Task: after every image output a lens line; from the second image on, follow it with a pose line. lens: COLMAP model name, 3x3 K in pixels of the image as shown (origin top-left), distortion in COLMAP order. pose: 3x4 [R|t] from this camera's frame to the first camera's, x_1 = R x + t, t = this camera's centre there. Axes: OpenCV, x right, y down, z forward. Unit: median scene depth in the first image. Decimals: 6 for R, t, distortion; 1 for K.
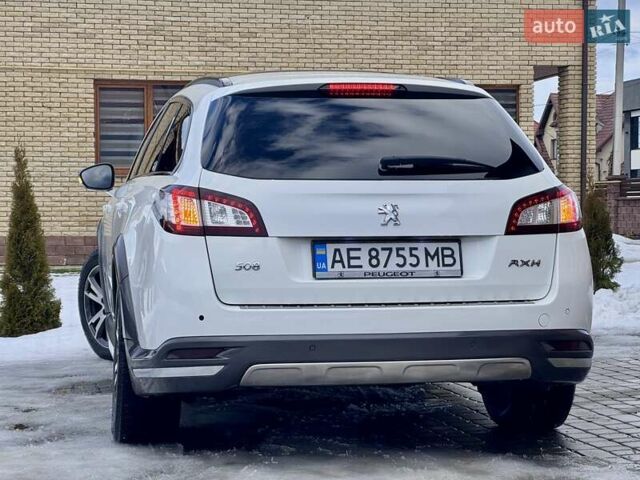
lens RADIAL K [[1555.6, 0, 320.0], [0, 1555.6, 240.0], [0, 0, 1]] dist [0.015384, 0.534008]
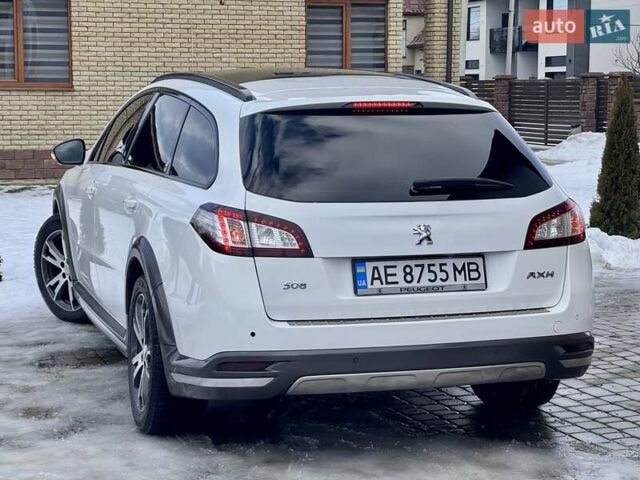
lens RADIAL K [[1555.6, 0, 320.0], [0, 1555.6, 240.0], [0, 0, 1]] dist [0.015384, 0.534008]
pose [[0.993465, -0.010121, 0.113691, -0.147104], [0.001371, 0.997047, 0.076779, -0.094138], [-0.114132, -0.076121, 0.990545, -0.060886]]
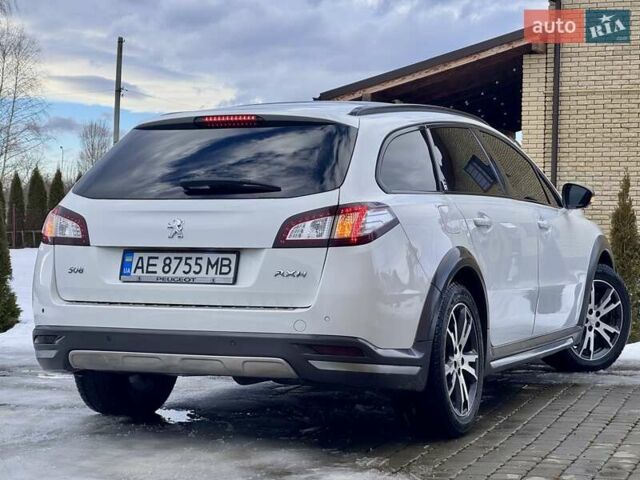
lens RADIAL K [[1598.4, 0, 320.0], [0, 1598.4, 240.0], [0, 0, 1]] dist [0.049600, 0.388003]
pose [[0.803836, 0.013027, -0.594709, 0.838351], [-0.020532, 0.999772, -0.005852, -0.002997], [0.594497, 0.016915, 0.803920, 0.093138]]
